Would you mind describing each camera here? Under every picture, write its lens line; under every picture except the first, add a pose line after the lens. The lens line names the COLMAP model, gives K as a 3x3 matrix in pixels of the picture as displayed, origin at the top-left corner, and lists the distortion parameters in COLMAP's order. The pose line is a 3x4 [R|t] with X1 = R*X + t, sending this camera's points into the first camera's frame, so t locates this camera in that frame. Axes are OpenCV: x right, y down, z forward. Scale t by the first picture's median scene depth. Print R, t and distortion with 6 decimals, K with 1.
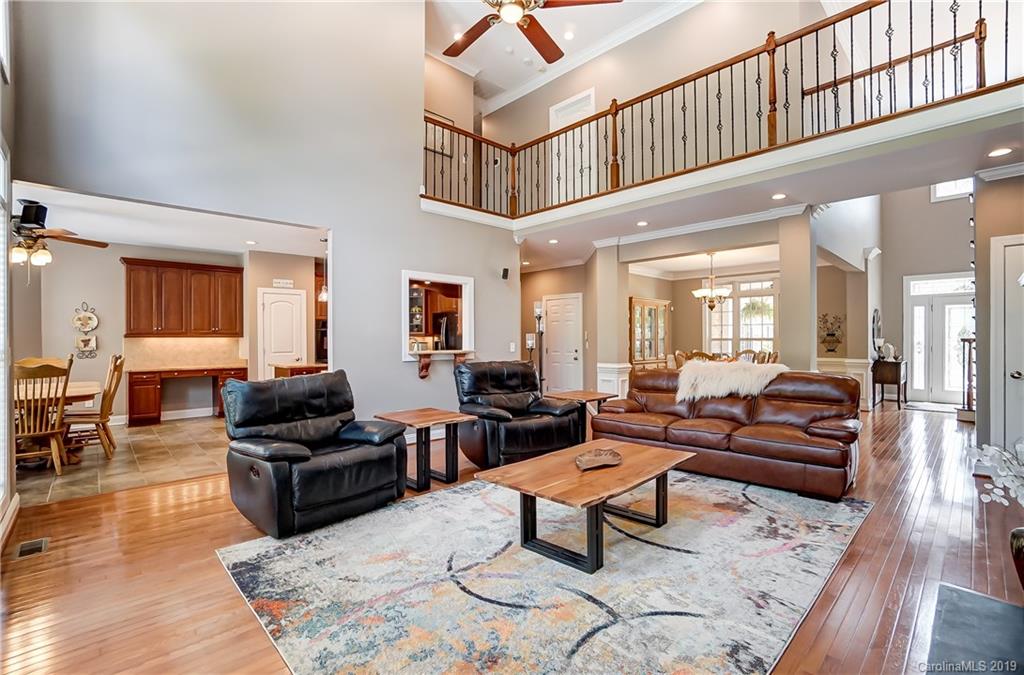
lens RADIAL K [[460.6, 0, 516.9], [0, 460.6, 336.4], [0, 0, 1]] dist [-0.050437, 0.013422]
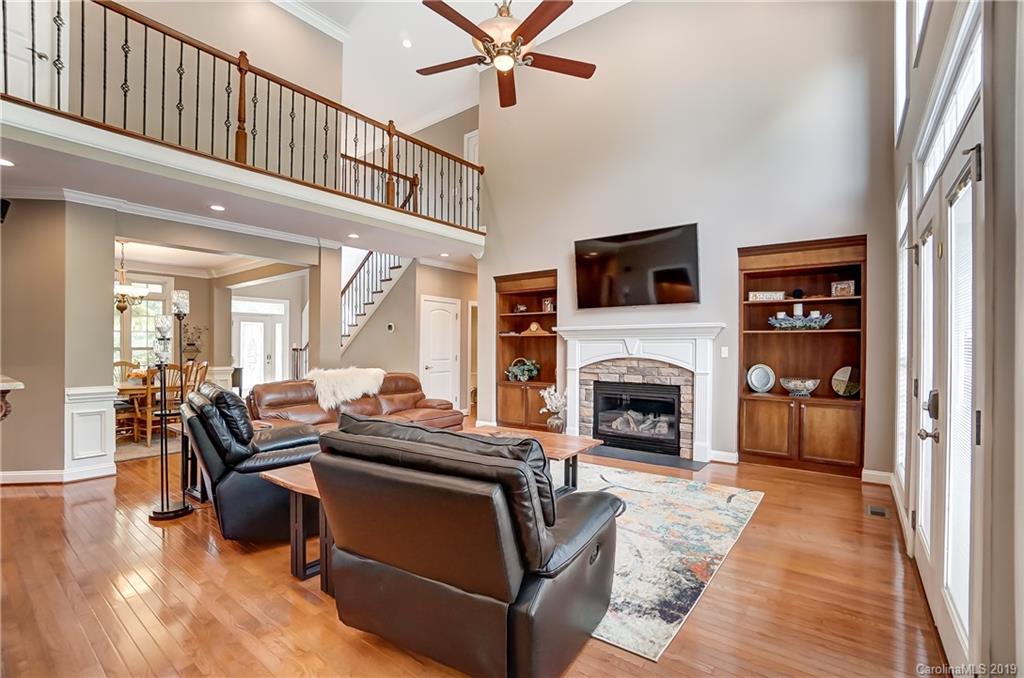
lens RADIAL K [[460.6, 0, 511.9], [0, 460.6, 348.2], [0, 0, 1]] dist [-0.050437, 0.013422]
pose [[-0.143508, 0.001621, 0.989648, -0.651189], [-0.006145, 0.999978, -0.002529, 0.002984], [-0.989630, -0.006444, -0.143495, 0.651280]]
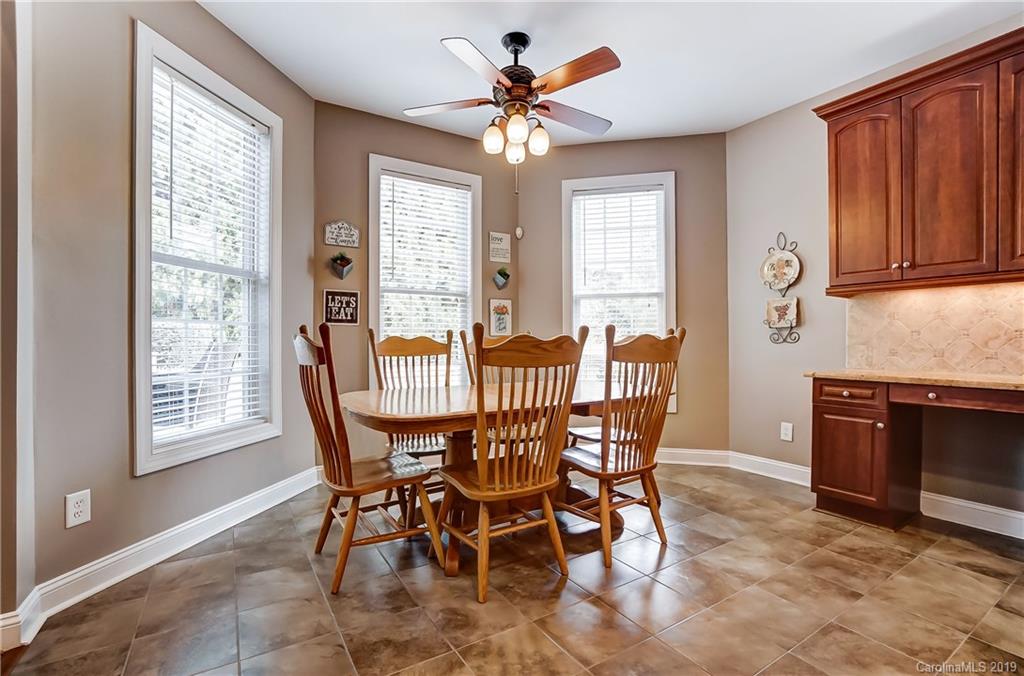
lens RADIAL K [[460.6, 0, 515.6], [0, 460.6, 344.8], [0, 0, 1]] dist [-0.050437, 0.013422]
pose [[-0.196840, 0.014941, -0.980322, -0.490340], [0.003772, 0.999888, 0.014482, 0.051559], [0.980428, -0.000847, -0.196874, 0.972155]]
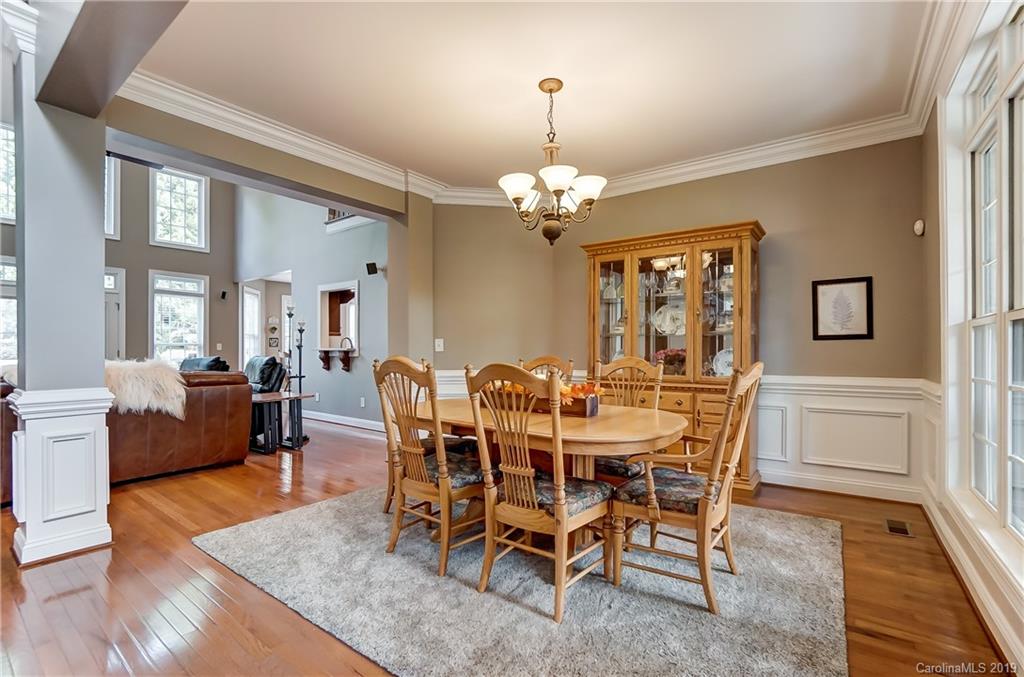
lens RADIAL K [[460.6, 0, 523.0], [0, 460.6, 346.3], [0, 0, 1]] dist [-0.050437, 0.013422]
pose [[0.182877, 0.002767, -0.983132, 1.148964], [0.008668, 0.999953, 0.004427, 0.027339], [0.983098, -0.009331, 0.182844, 1.343893]]
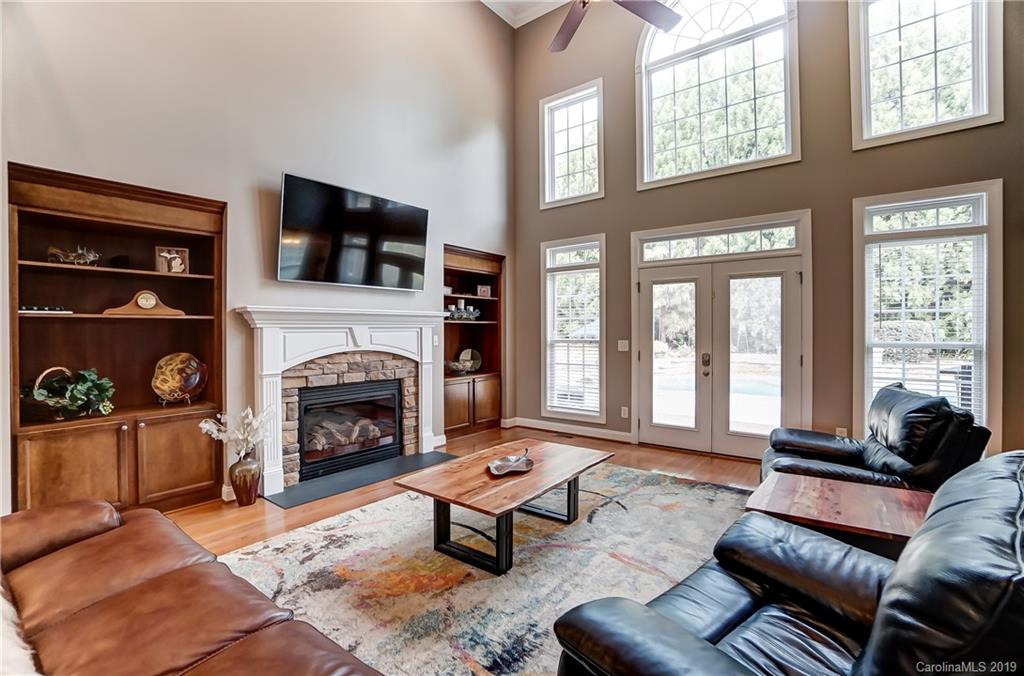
lens RADIAL K [[460.6, 0, 517.1], [0, 460.6, 330.8], [0, 0, 1]] dist [-0.050437, 0.013422]
pose [[-0.989117, 0.009496, -0.146824, 0.166015], [0.009982, 0.999947, -0.002574, -0.010044], [0.146791, -0.004012, -0.989159, 1.073543]]
